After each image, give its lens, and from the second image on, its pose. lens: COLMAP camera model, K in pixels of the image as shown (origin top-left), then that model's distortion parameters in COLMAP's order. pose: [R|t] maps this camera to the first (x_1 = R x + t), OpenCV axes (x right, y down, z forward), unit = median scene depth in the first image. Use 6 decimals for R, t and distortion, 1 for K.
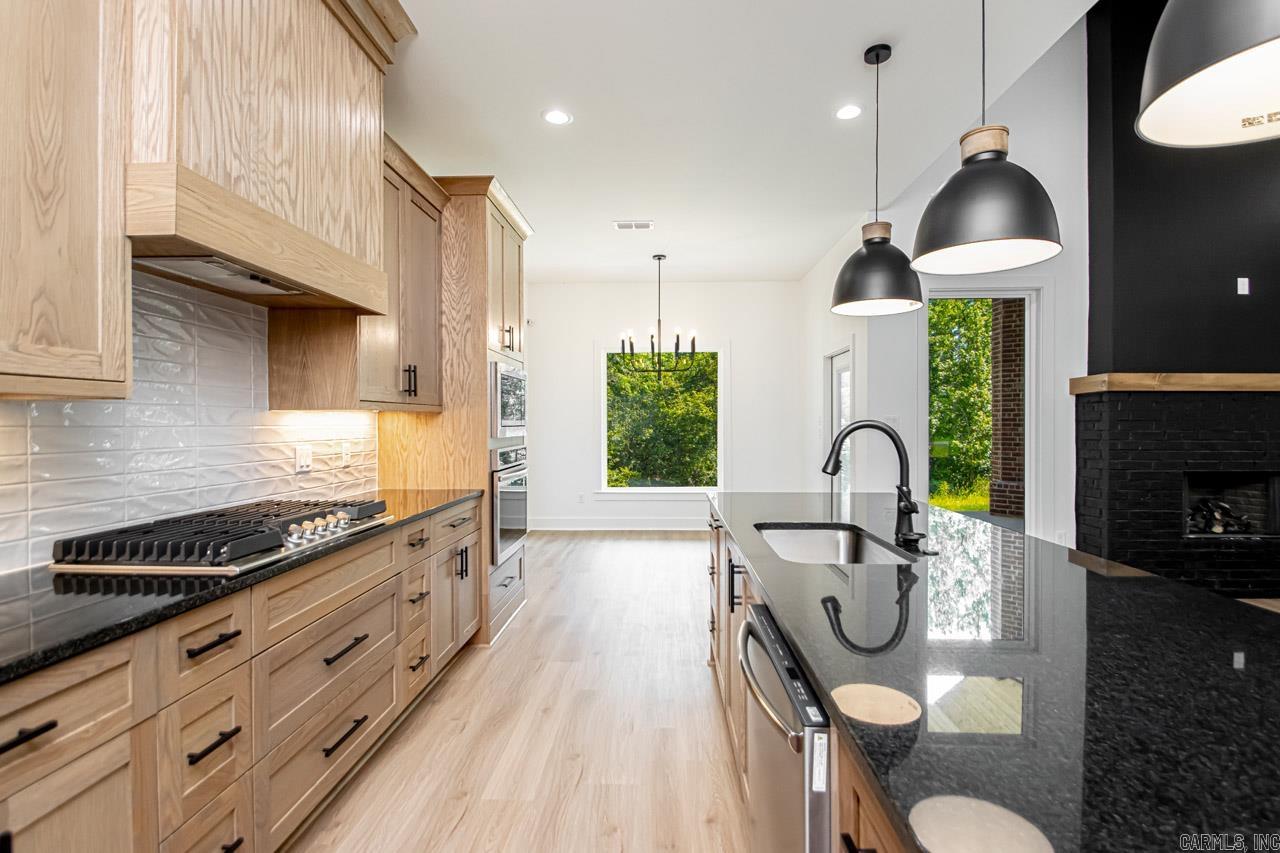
lens RADIAL K [[612.7, 0, 642.4], [0, 612.7, 421.0], [0, 0, 1]] dist [0.011029, -0.015299]
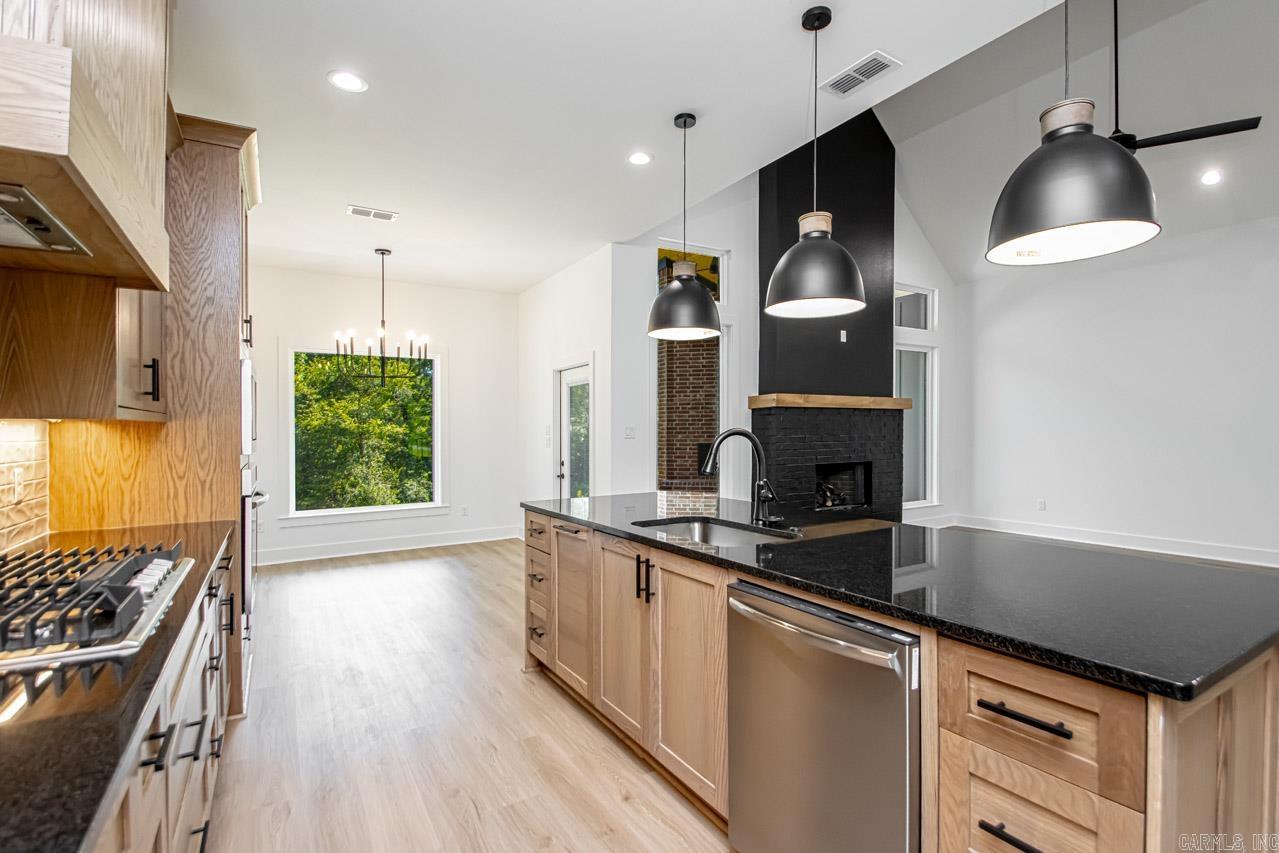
lens RADIAL K [[617.9, 0, 646.2], [0, 617.9, 432.6], [0, 0, 1]] dist [0.004316, -0.013123]
pose [[0.829535, -0.010138, 0.558363, -0.228429], [0.009288, 0.999947, 0.004356, 0.000197], [-0.558378, 0.001573, 0.829585, 0.036653]]
